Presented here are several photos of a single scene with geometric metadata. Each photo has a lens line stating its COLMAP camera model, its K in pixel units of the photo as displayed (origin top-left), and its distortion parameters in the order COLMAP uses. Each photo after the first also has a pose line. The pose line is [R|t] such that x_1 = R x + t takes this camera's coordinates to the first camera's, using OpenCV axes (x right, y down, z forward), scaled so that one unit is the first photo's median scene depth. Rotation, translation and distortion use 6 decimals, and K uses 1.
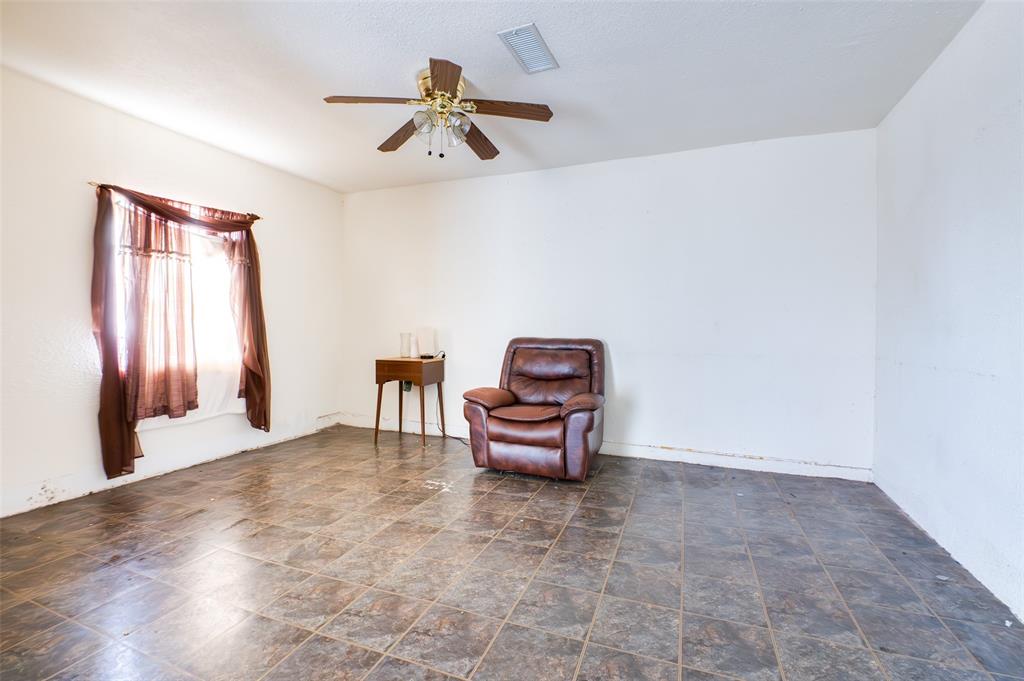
lens RADIAL K [[451.1, 0, 505.8], [0, 451.1, 330.5], [0, 0, 1]] dist [0.000552, -0.000363]
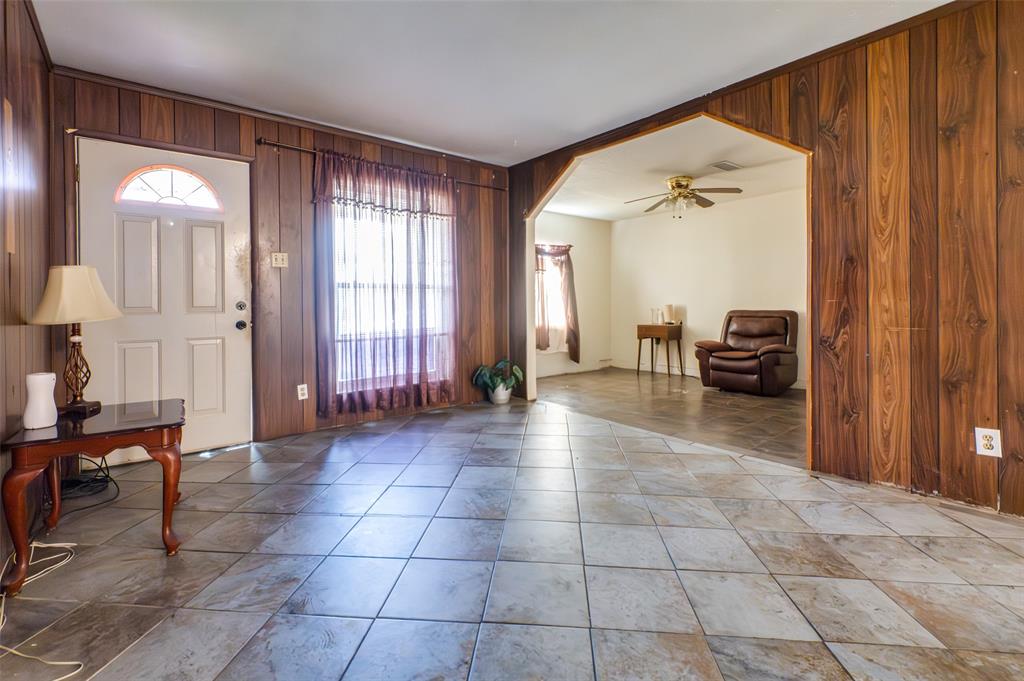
lens RADIAL K [[451.1, 0, 496.4], [0, 451.1, 308.5], [0, 0, 1]] dist [0.000552, -0.000363]
pose [[0.867187, -0.014077, -0.497784, 0.092264], [0.016376, 0.999866, 0.000253, -0.002430], [0.497713, -0.008371, 0.867301, -0.747932]]
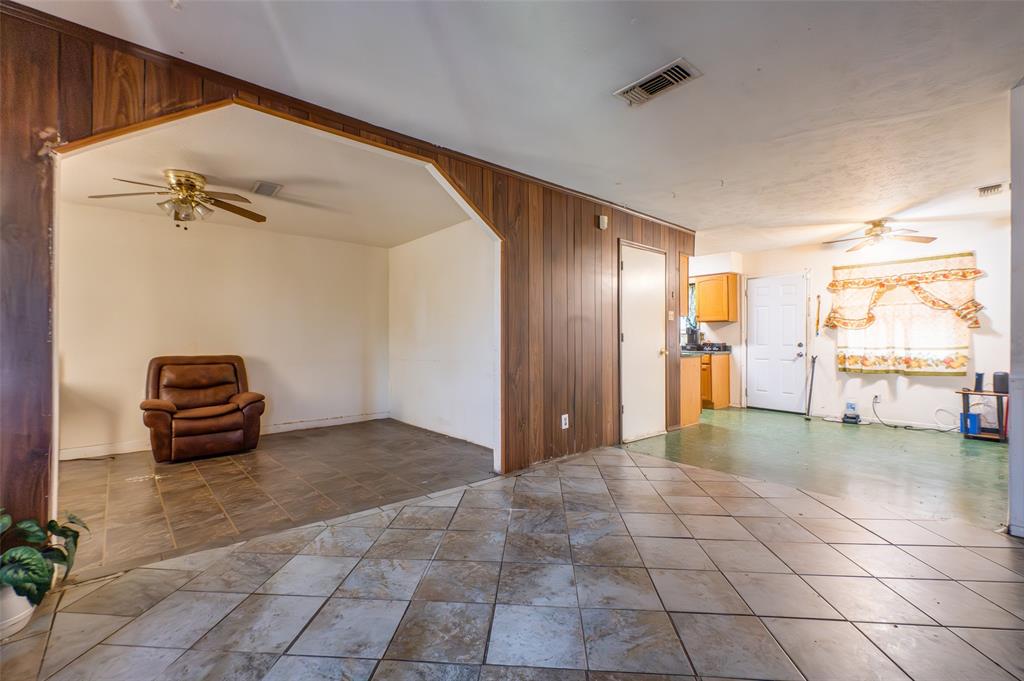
lens RADIAL K [[451.1, 0, 508.9], [0, 451.1, 333.5], [0, 0, 1]] dist [0.000552, -0.000363]
pose [[0.454827, -0.001175, 0.890579, -0.631268], [0.008540, 0.999959, -0.003043, -0.032404], [-0.890539, 0.008990, 0.454818, -0.359126]]
